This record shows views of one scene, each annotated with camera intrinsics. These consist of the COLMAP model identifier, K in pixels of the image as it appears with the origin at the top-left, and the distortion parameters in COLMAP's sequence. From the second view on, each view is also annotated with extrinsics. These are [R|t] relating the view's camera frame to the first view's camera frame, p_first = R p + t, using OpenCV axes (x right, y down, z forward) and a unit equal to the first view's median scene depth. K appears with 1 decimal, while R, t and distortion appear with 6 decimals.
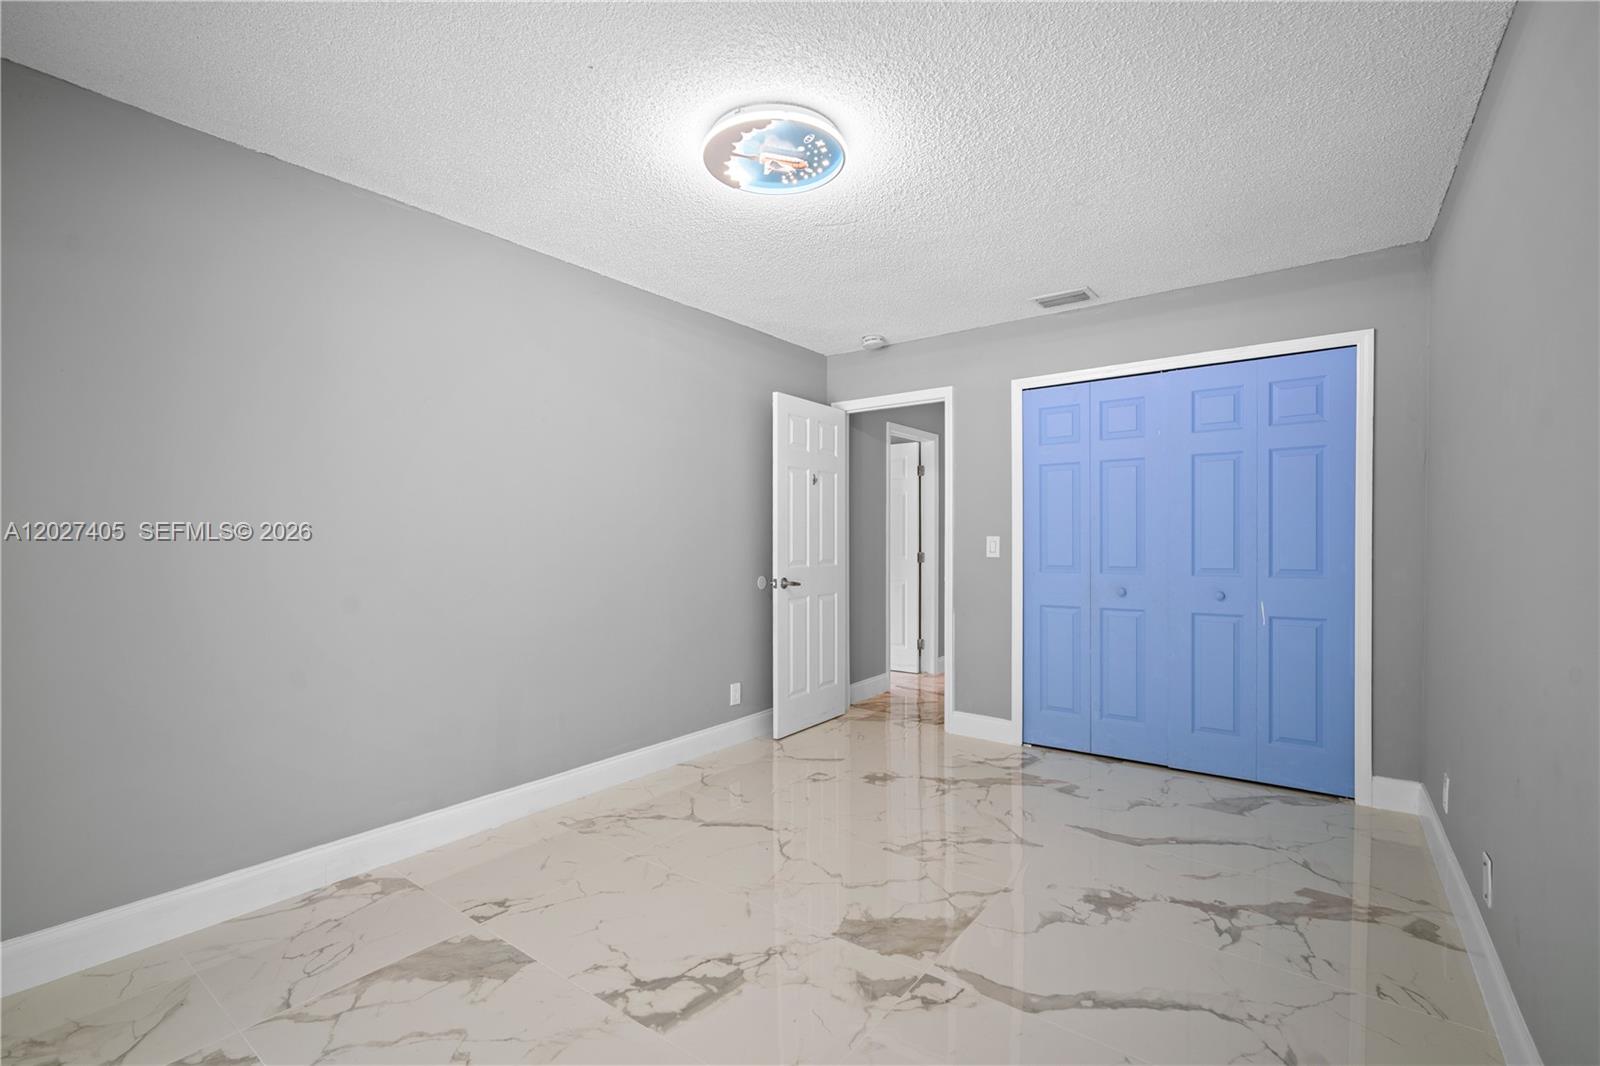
lens RADIAL K [[694.6, 0, 800.6], [0, 694.6, 539.0], [0, 0, 1]] dist [0.000409, 0.000664]
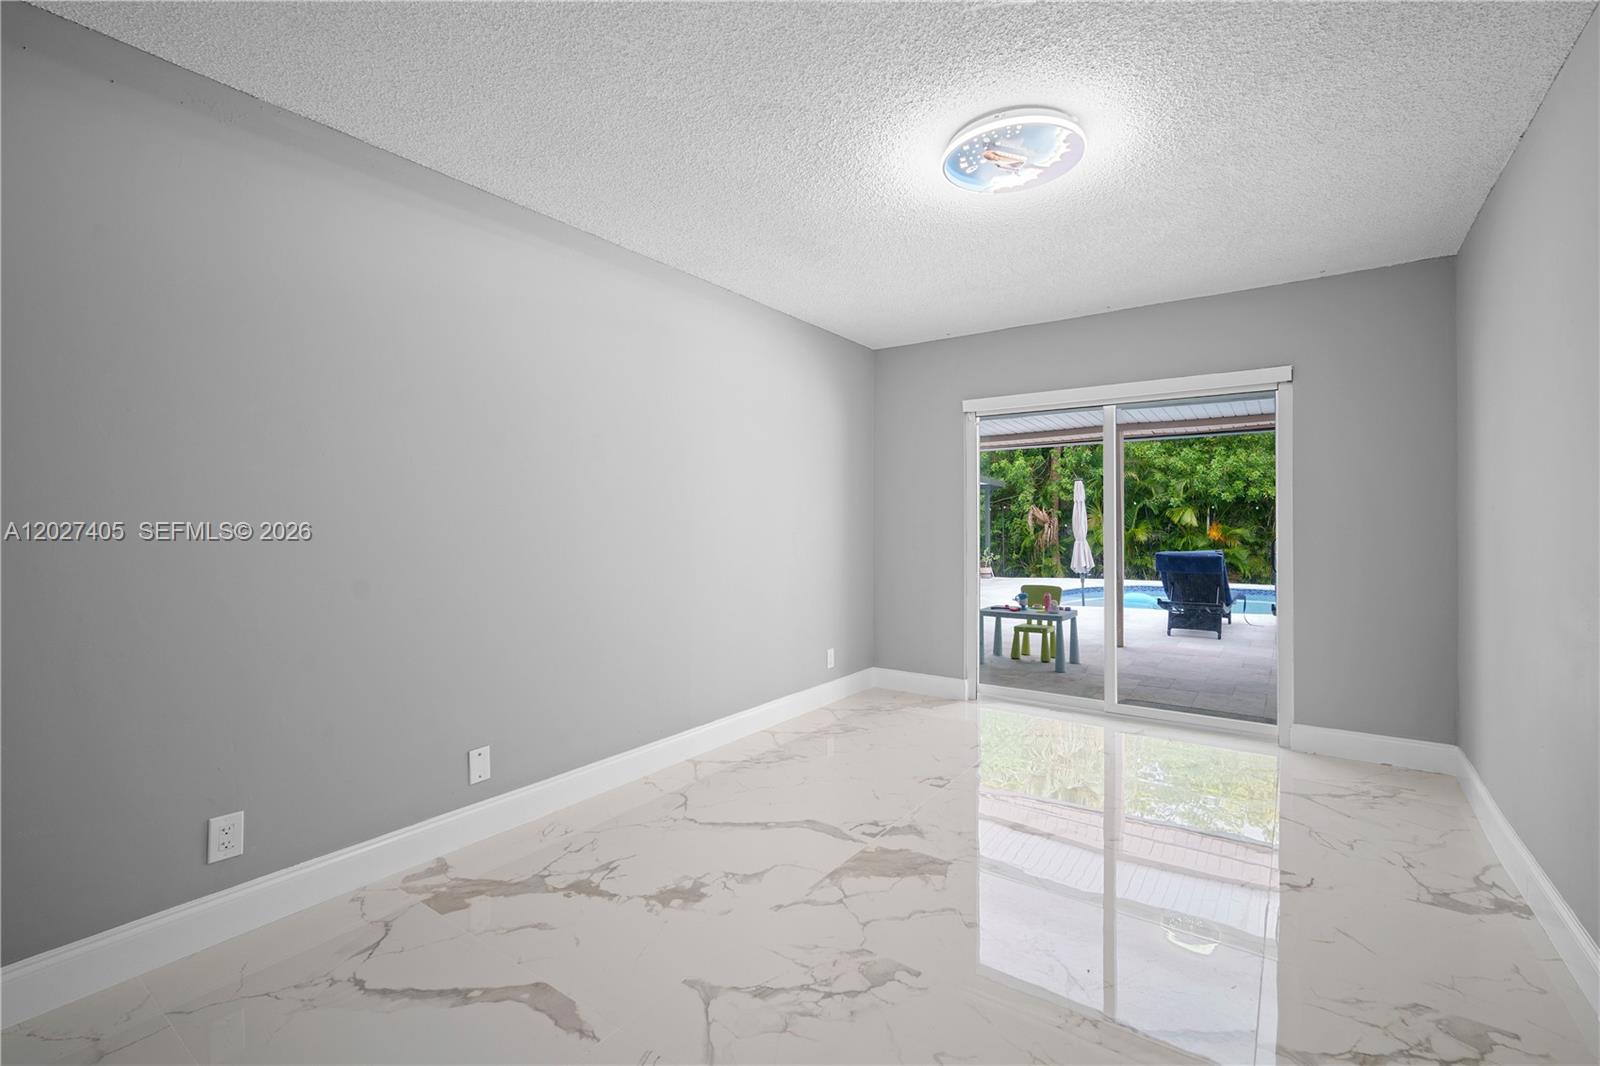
lens RADIAL K [[694.6, 0, 798.9], [0, 694.6, 525.6], [0, 0, 1]] dist [0.000409, 0.000664]
pose [[-0.999820, 0.004168, -0.018496, 0.307901], [0.004080, 0.999980, 0.004796, -0.000611], [0.018516, 0.004719, -0.999817, 2.070283]]
